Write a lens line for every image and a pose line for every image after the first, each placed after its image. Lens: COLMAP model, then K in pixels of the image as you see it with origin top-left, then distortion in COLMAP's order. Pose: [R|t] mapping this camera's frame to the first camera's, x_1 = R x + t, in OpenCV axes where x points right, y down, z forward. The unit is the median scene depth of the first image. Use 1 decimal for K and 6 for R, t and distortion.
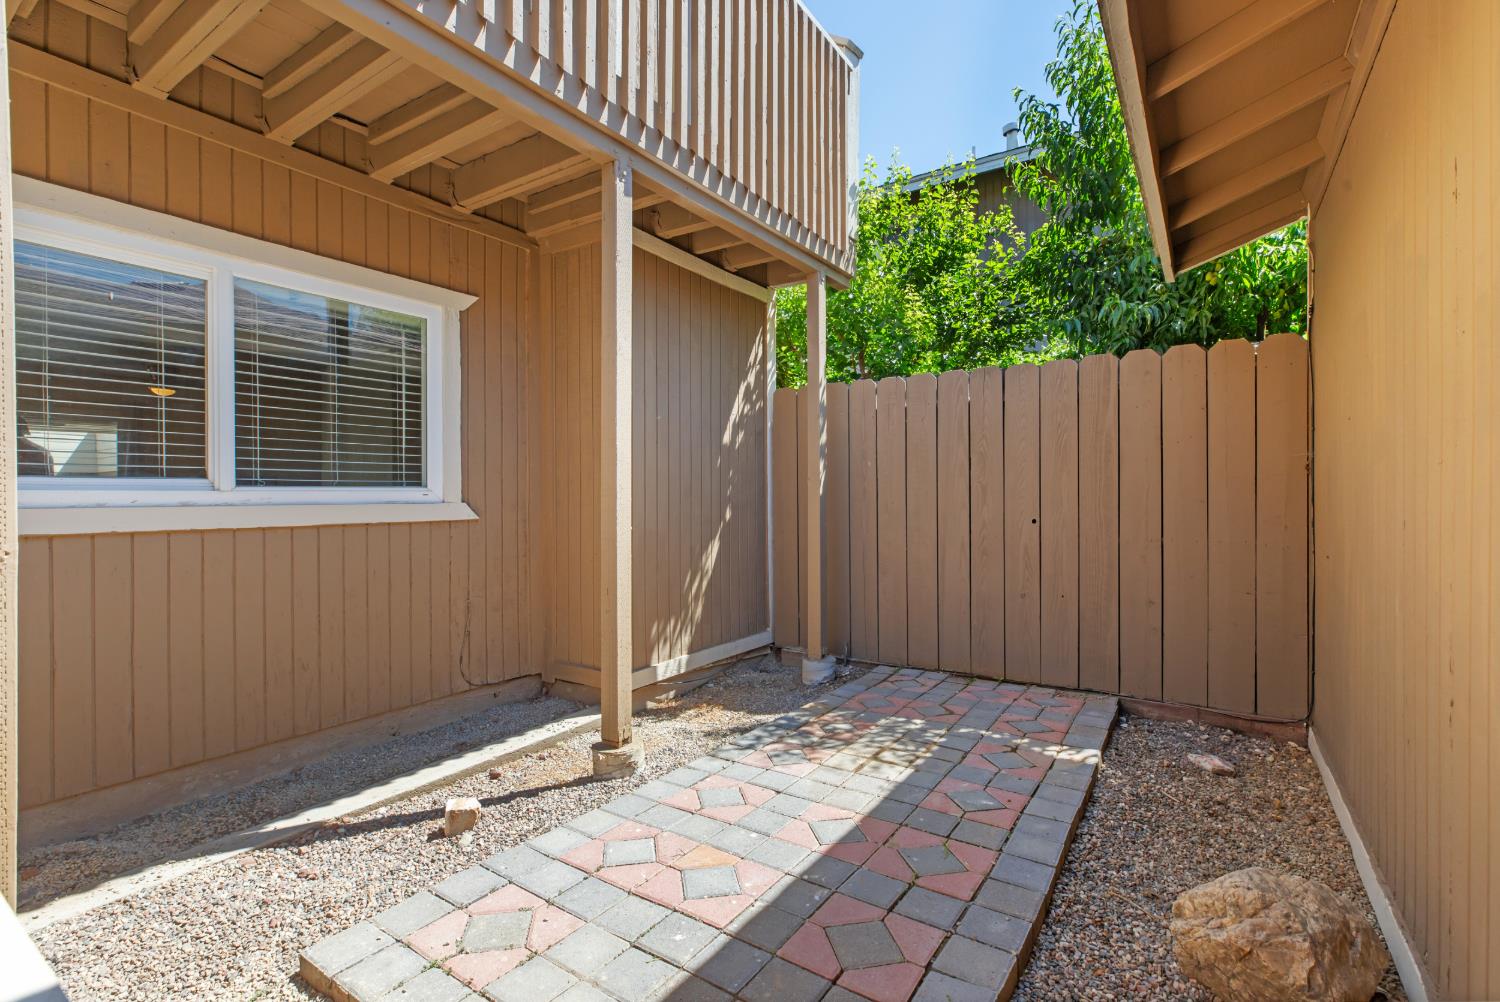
lens RADIAL K [[695.4, 0, 754.3], [0, 695.4, 498.5], [0, 0, 1]] dist [0.000860, 0.000082]
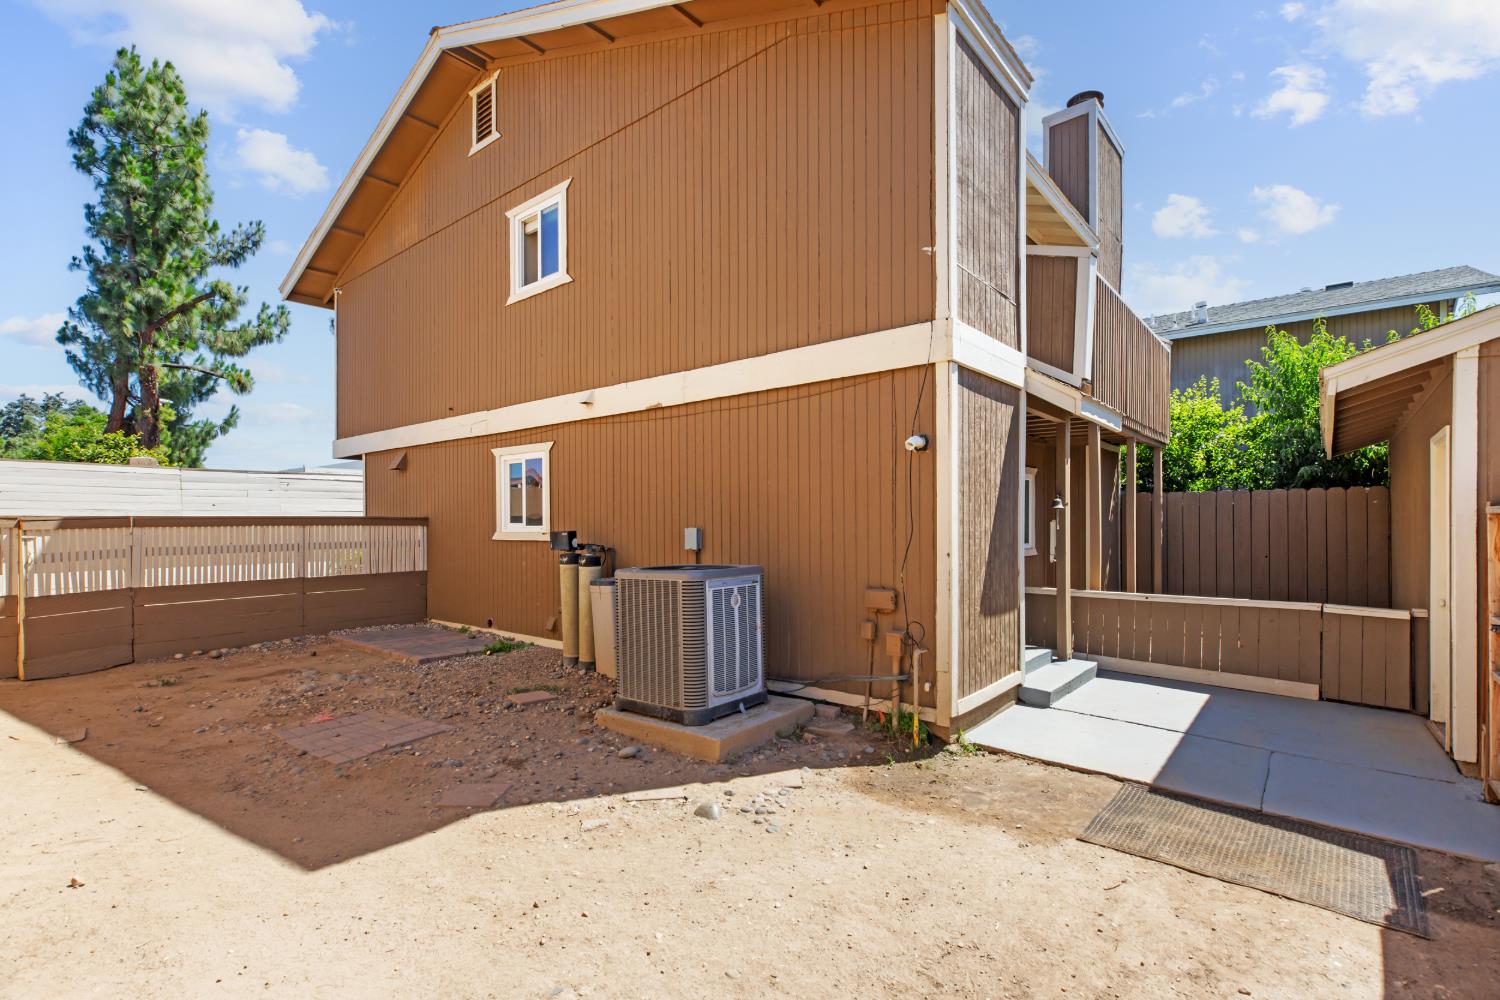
lens RADIAL K [[694.5, 0, 749.9], [0, 694.5, 520.1], [0, 0, 1]] dist [0.002742, 0.000565]
pose [[0.993672, 0.001600, -0.112306, -1.135876], [-0.001914, 0.999995, -0.002690, -0.085434], [0.112301, 0.002888, 0.993670, -1.638972]]
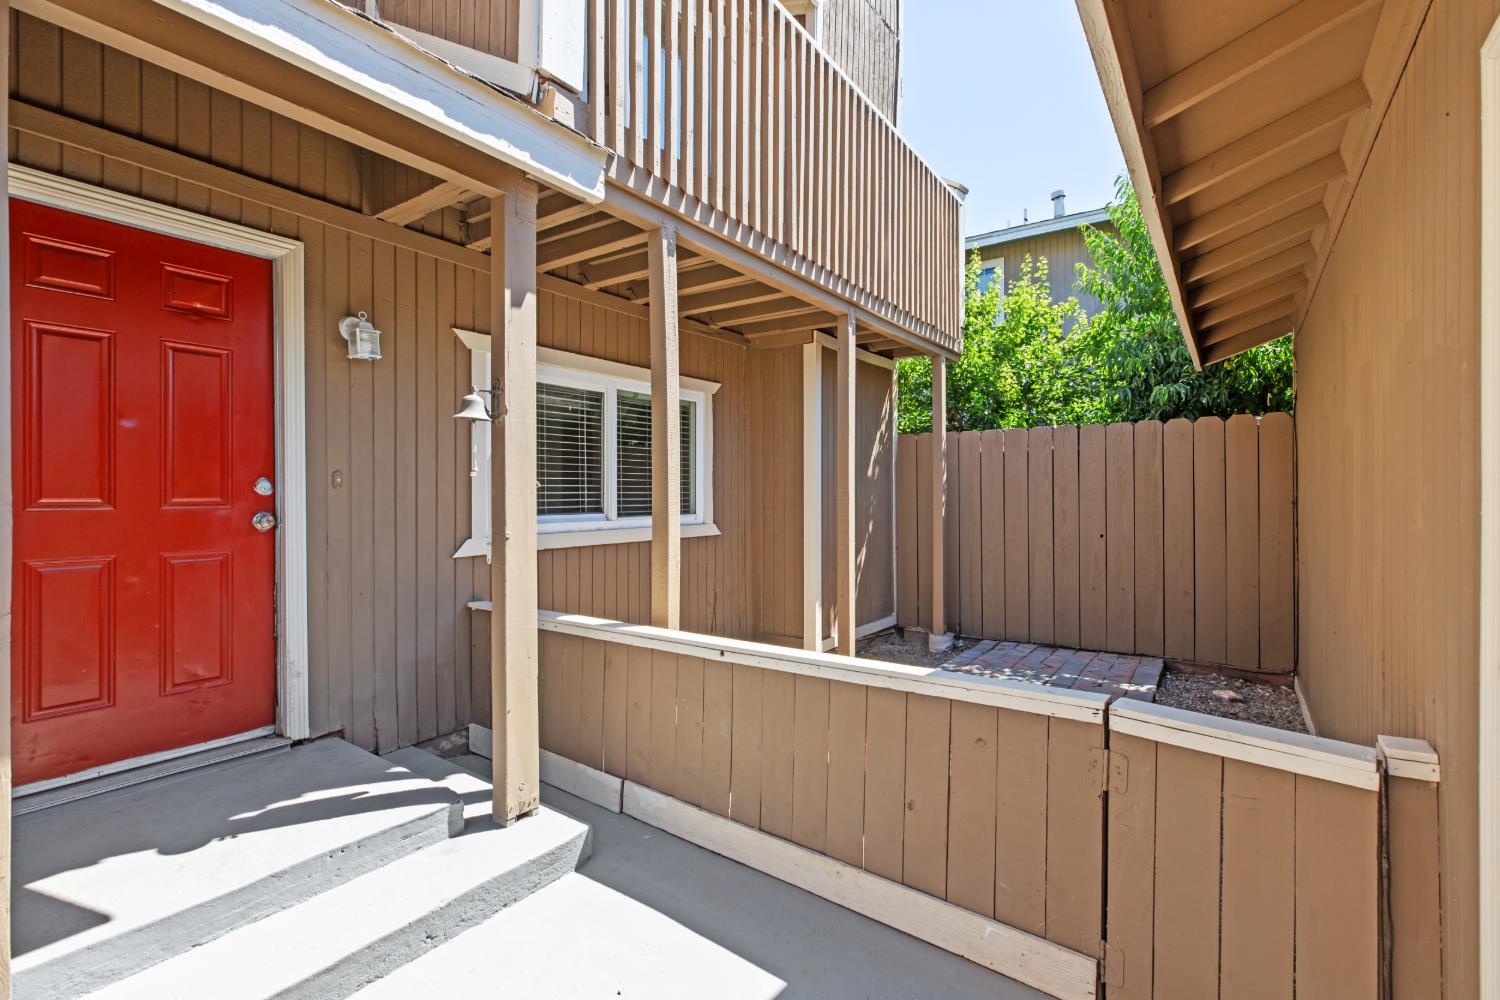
lens RADIAL K [[699.8, 0, 750.1], [0, 699.8, 491.2], [0, 0, 1]] dist [-0.000261, 0.000204]
pose [[0.999633, 0.000189, -0.027079, -0.287726], [-0.000399, 0.999970, -0.007733, -0.049276], [0.027076, 0.007741, 0.999603, -0.464856]]
